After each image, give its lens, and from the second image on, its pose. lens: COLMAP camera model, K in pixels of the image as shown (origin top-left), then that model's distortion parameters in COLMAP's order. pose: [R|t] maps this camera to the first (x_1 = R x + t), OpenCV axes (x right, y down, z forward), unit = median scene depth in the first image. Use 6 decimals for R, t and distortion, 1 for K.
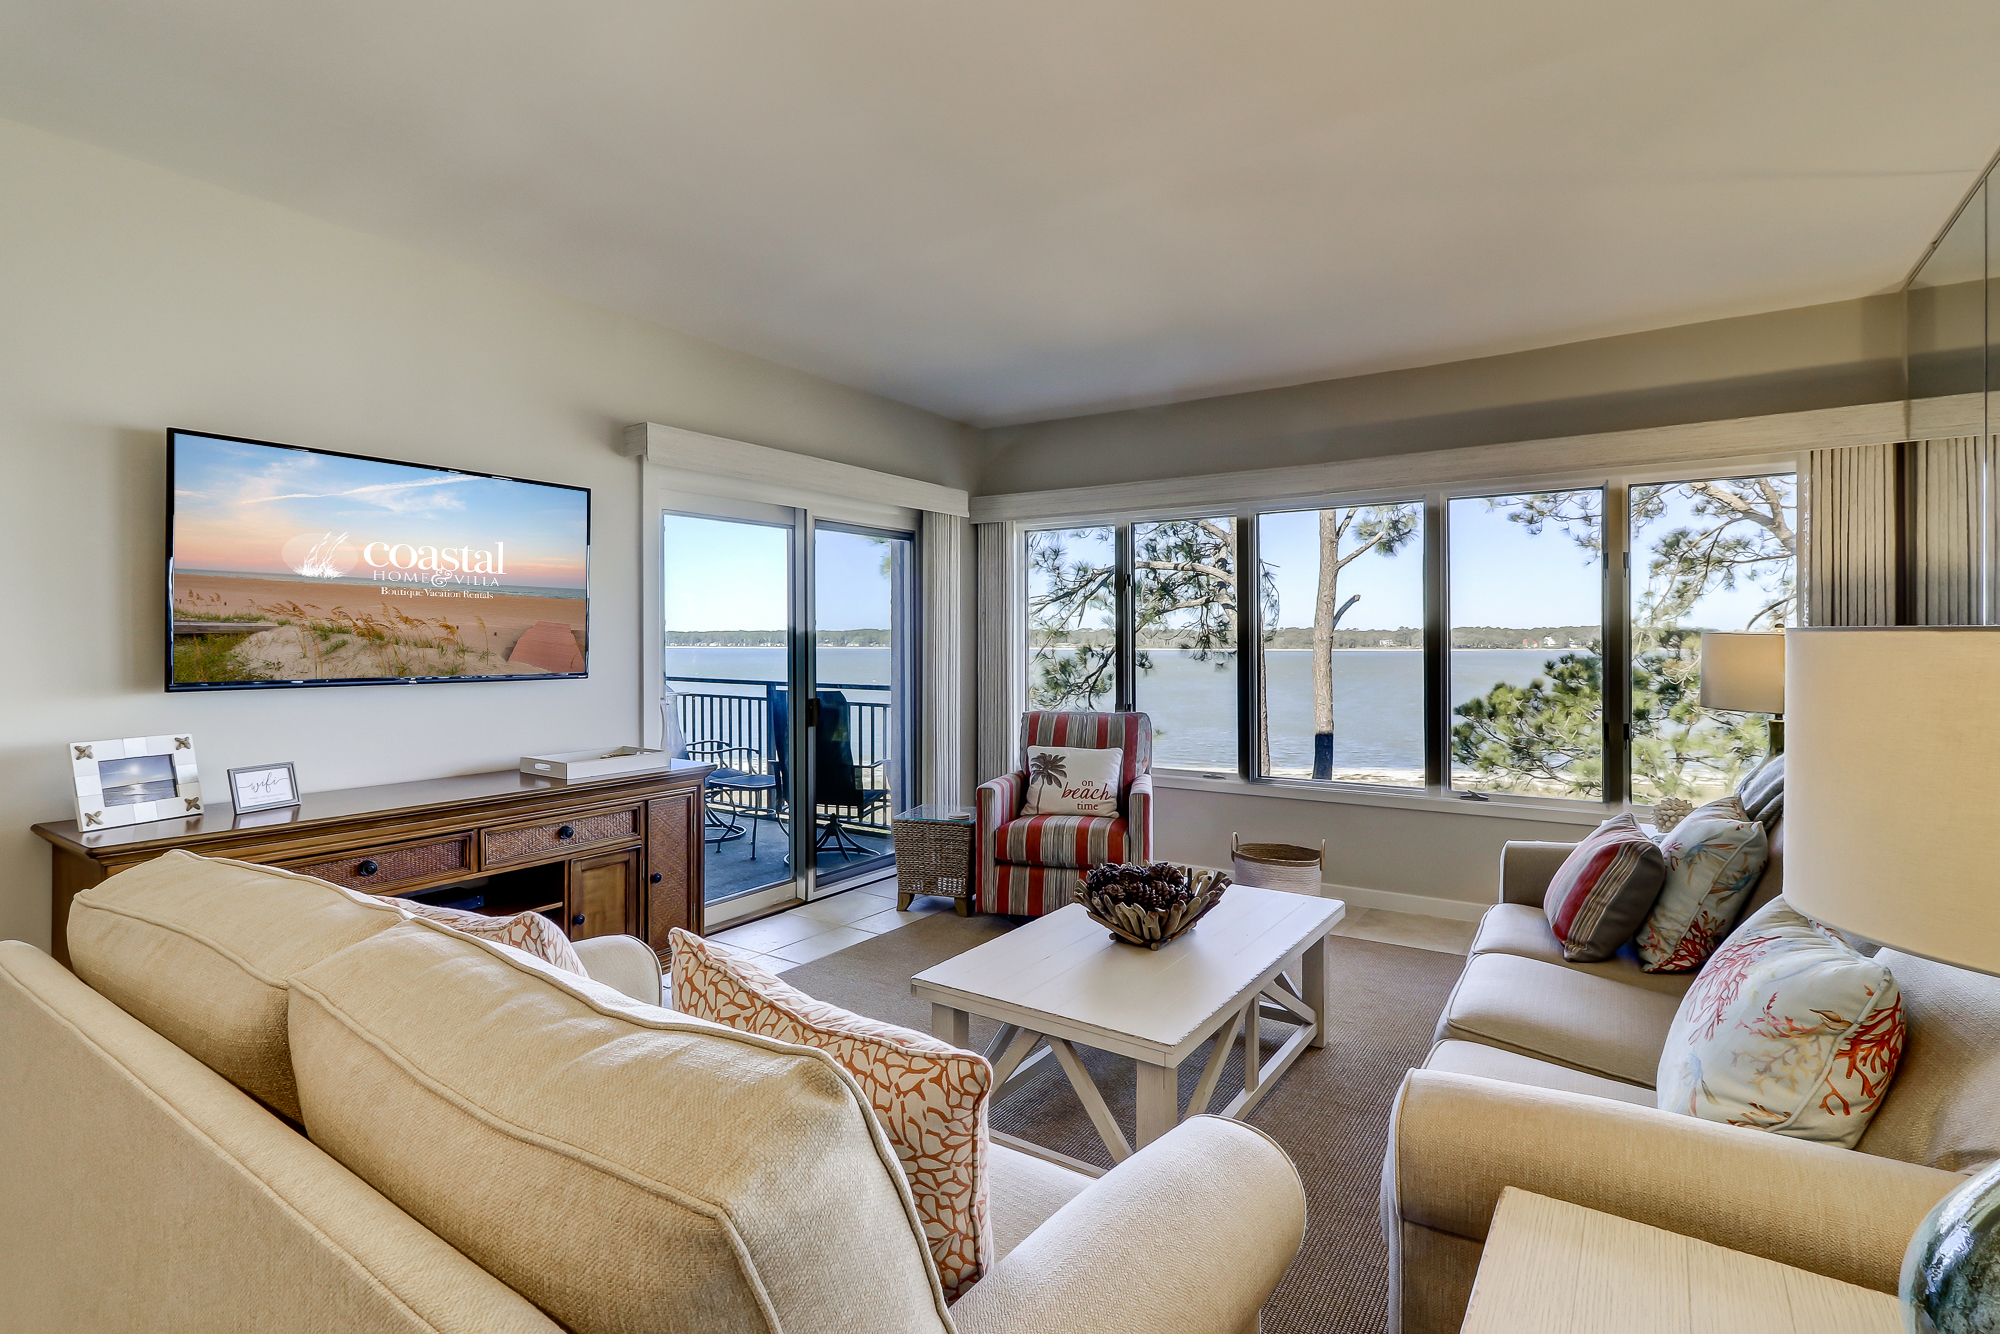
lens RADIAL K [[960.4, 0, 985.5], [0, 960.4, 661.2], [0, 0, 1]] dist [-0.003573, -0.000466]
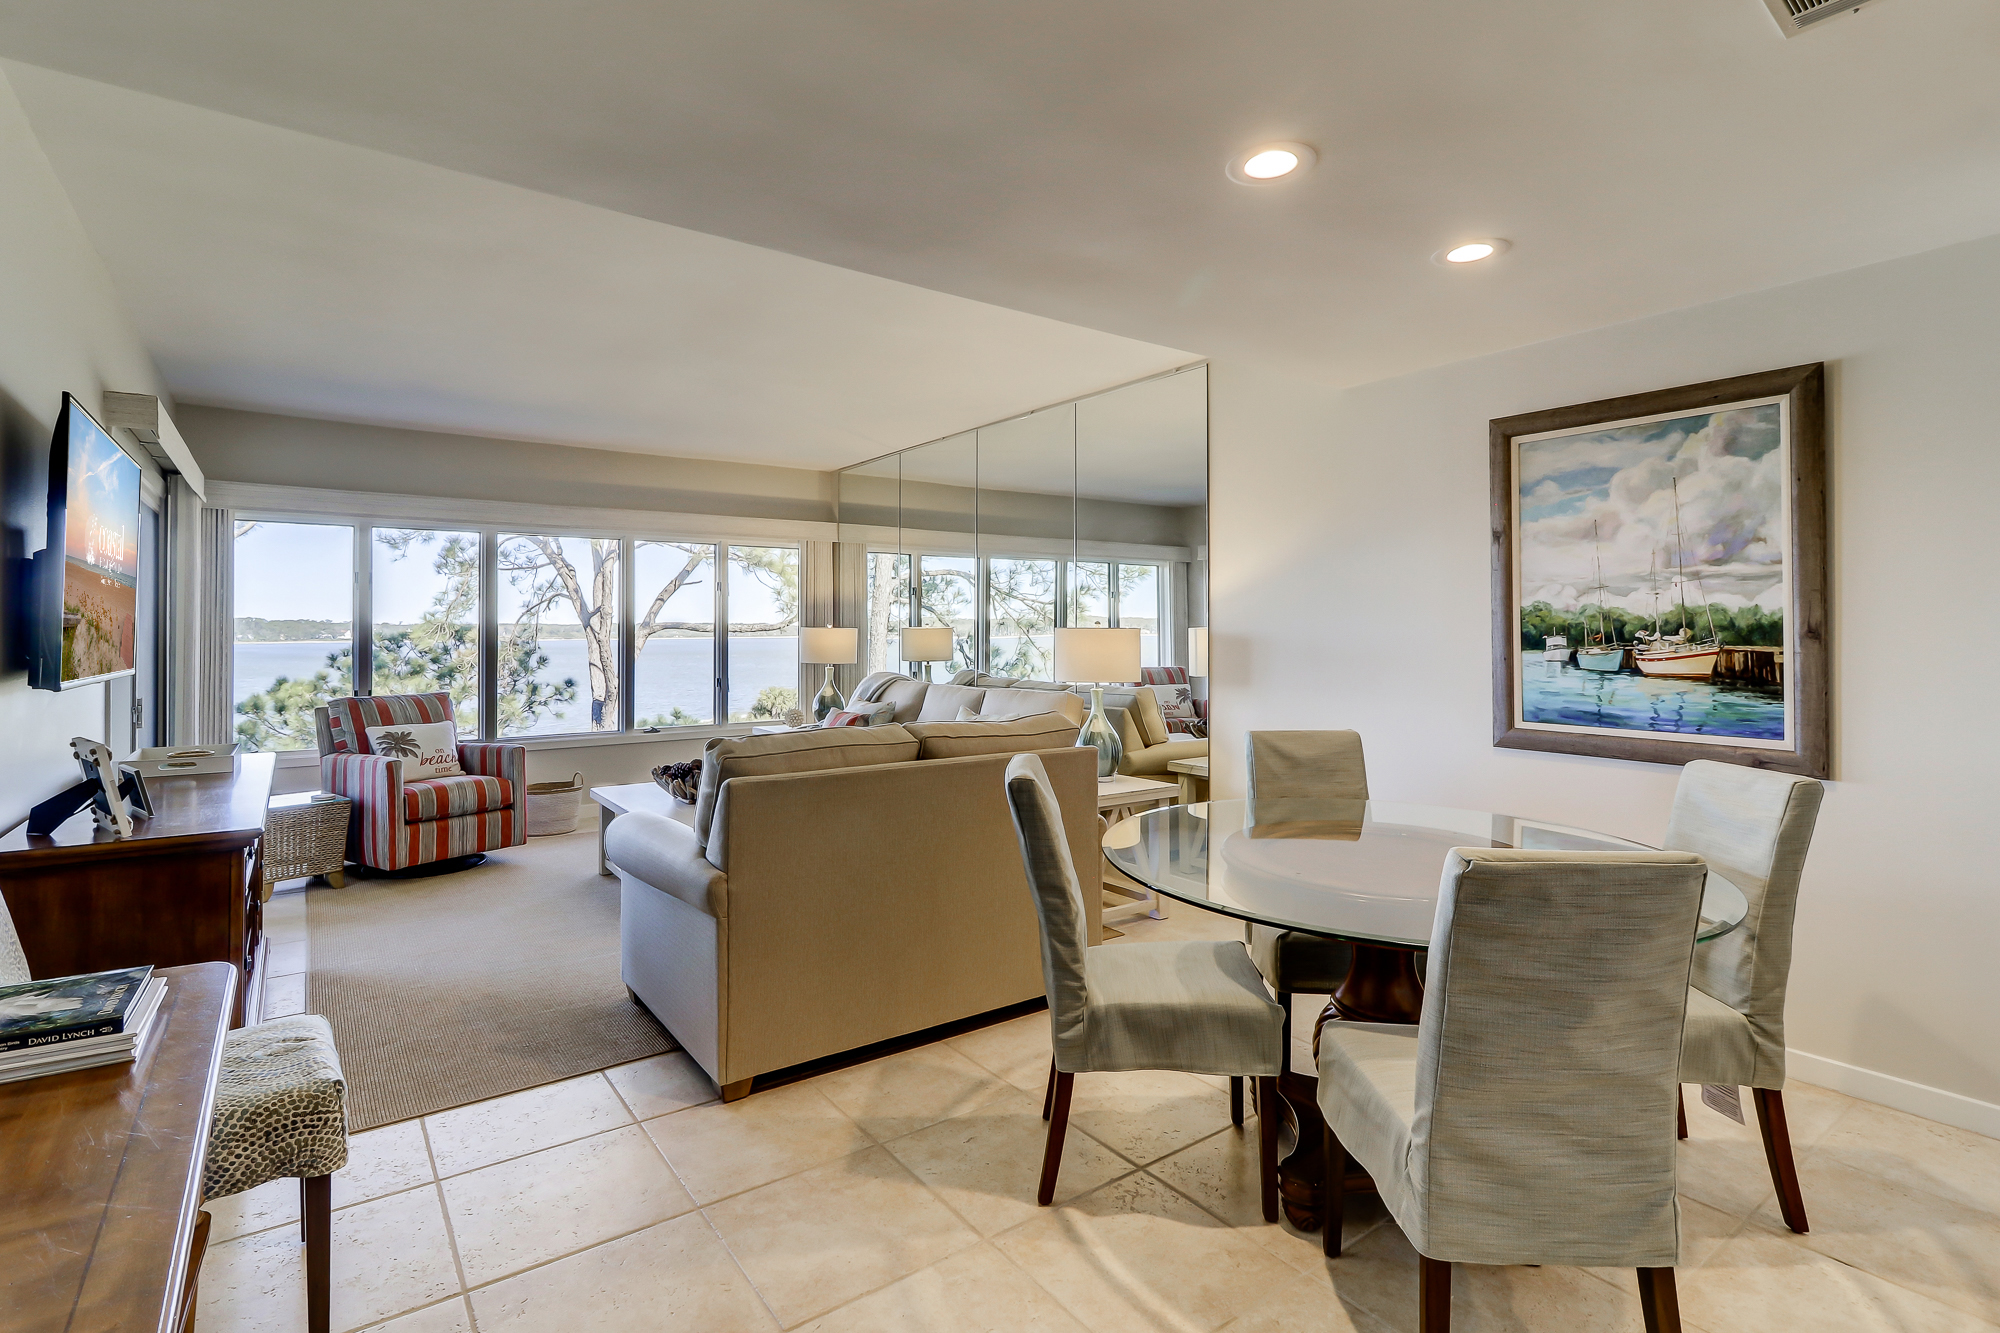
lens RADIAL K [[972.3, 0, 981.7], [0, 972.3, 632.2], [0, 0, 1]] dist [0.000258, 0.000192]
pose [[0.344371, -0.004880, 0.938821, -0.858284], [0.024563, 0.999691, -0.003814, -0.000965], [-0.938512, 0.024373, 0.344384, -0.070601]]
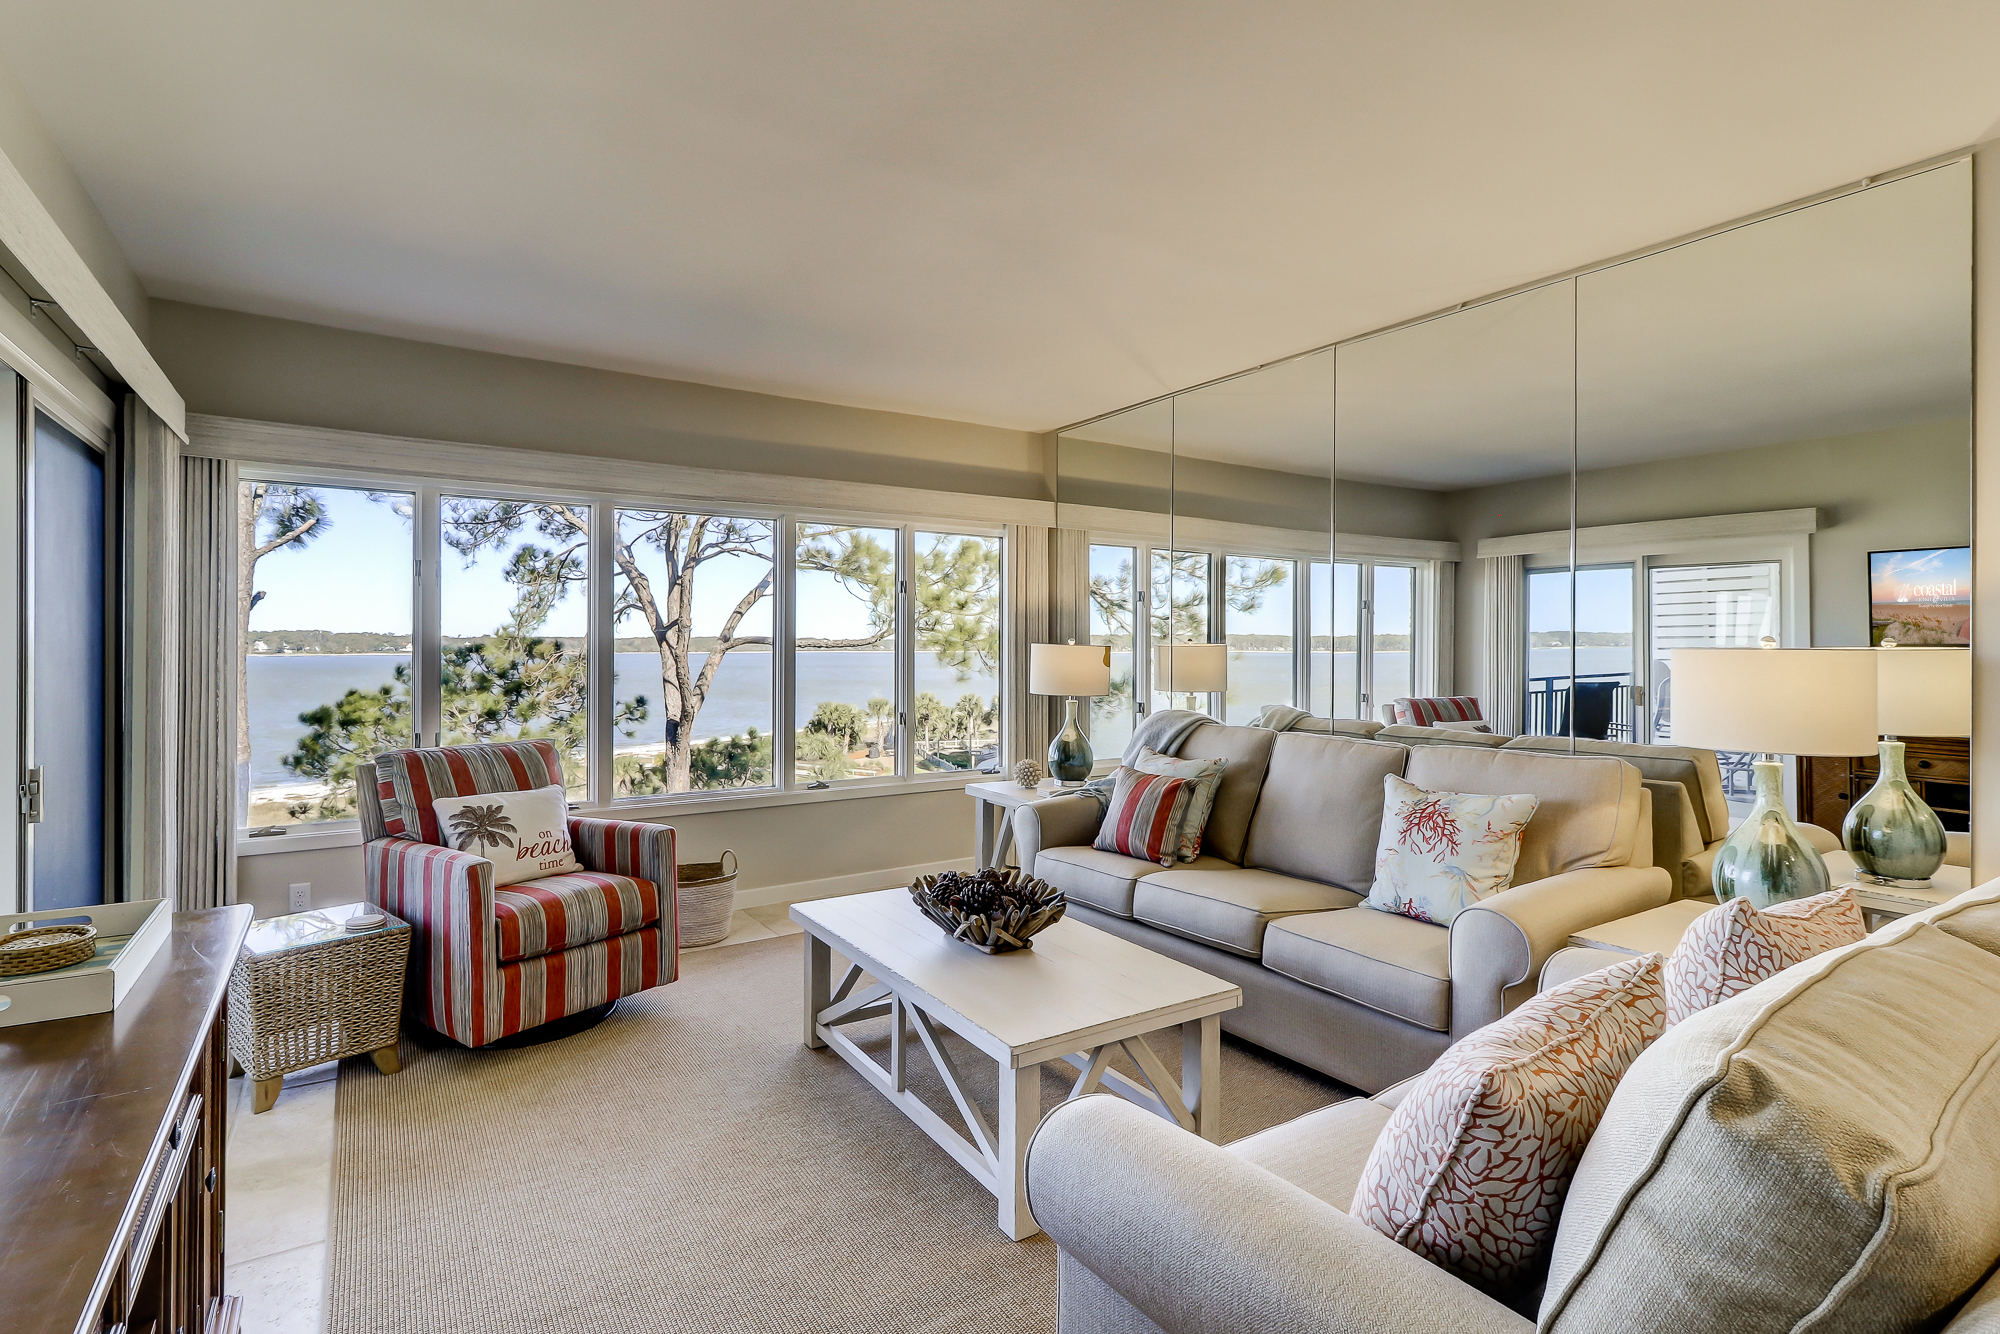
lens RADIAL K [[960.4, 0, 985.5], [0, 960.4, 661.2], [0, 0, 1]] dist [-0.003573, -0.000466]
pose [[0.381377, -0.016127, 0.924279, -0.500870], [0.019513, 0.999765, 0.009392, -0.013649], [-0.924214, 0.014454, 0.381602, 0.397886]]
